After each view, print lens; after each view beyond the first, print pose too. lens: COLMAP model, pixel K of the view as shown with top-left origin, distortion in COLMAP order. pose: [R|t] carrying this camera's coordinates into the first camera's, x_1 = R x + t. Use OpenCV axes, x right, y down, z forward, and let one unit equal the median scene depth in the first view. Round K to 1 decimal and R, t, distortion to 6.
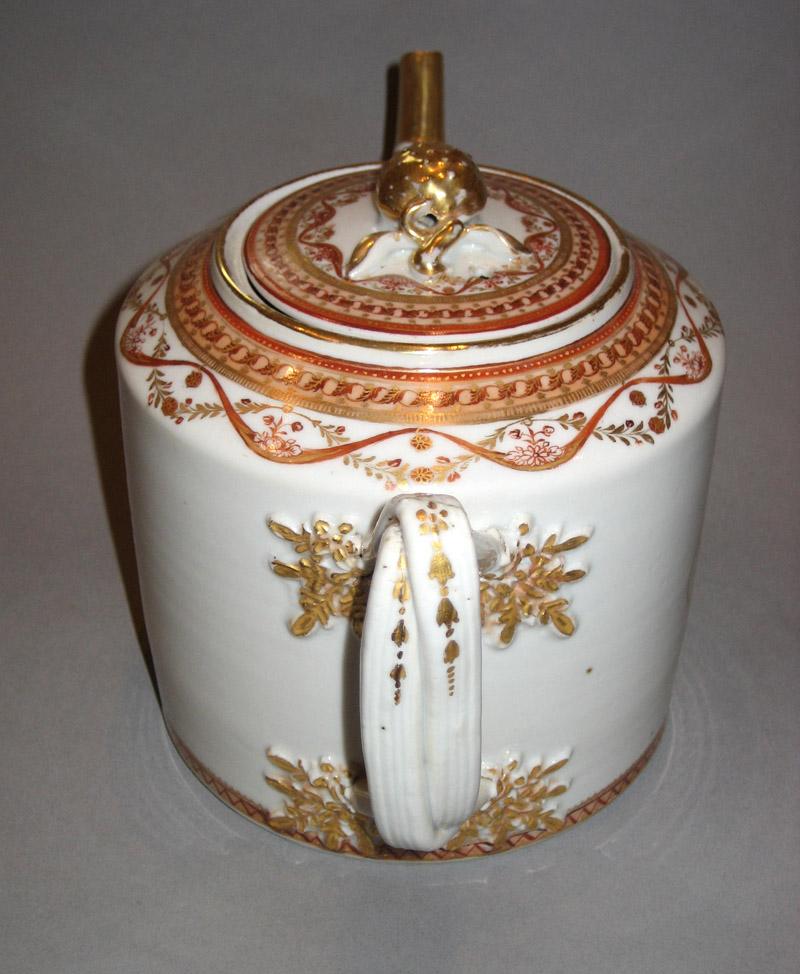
lens RADIAL K [[1640.7, 0, 398.4], [0, 1640.7, 488.1], [0, 0, 1]] dist [-0.039067, 0.000000]
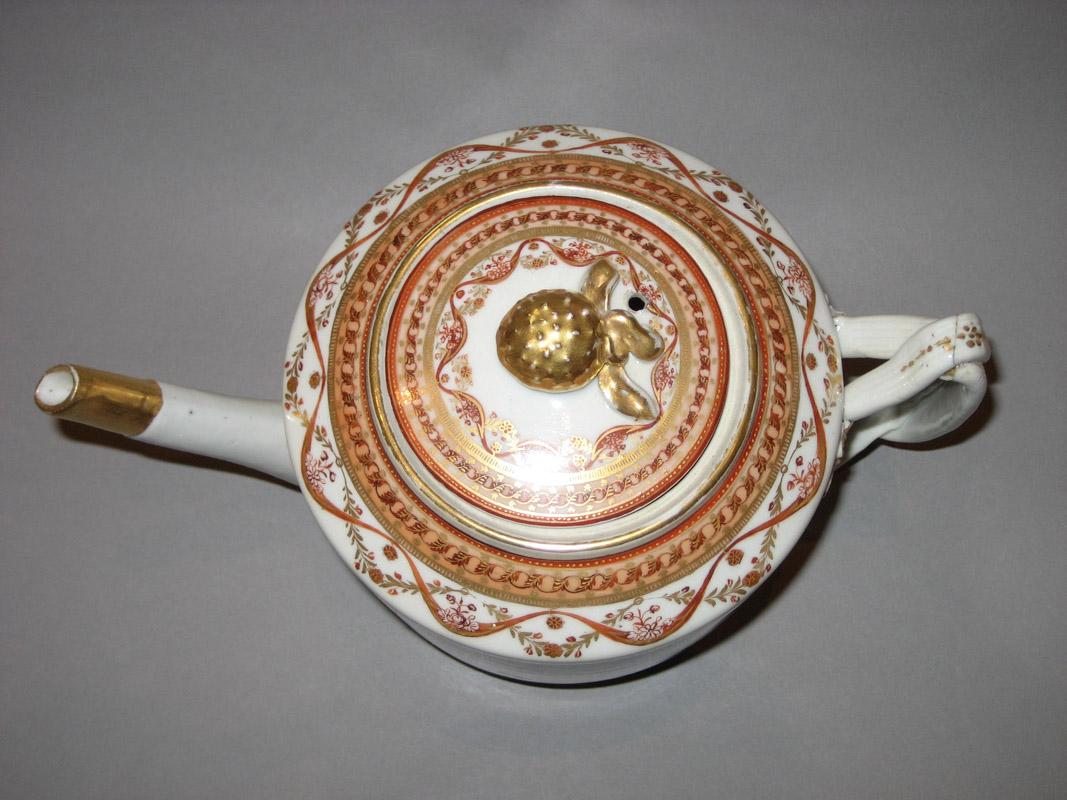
lens RADIAL K [[1559.3, 0, 533.4], [0, 1559.3, 399.7], [0, 0, 1]] dist [-0.111313, 0.000000]
pose [[-0.059825, -0.970142, 0.235043, -0.267440], [0.588382, 0.155940, 0.793404, -1.039085], [-0.806367, 0.185761, 0.561485, 0.487241]]
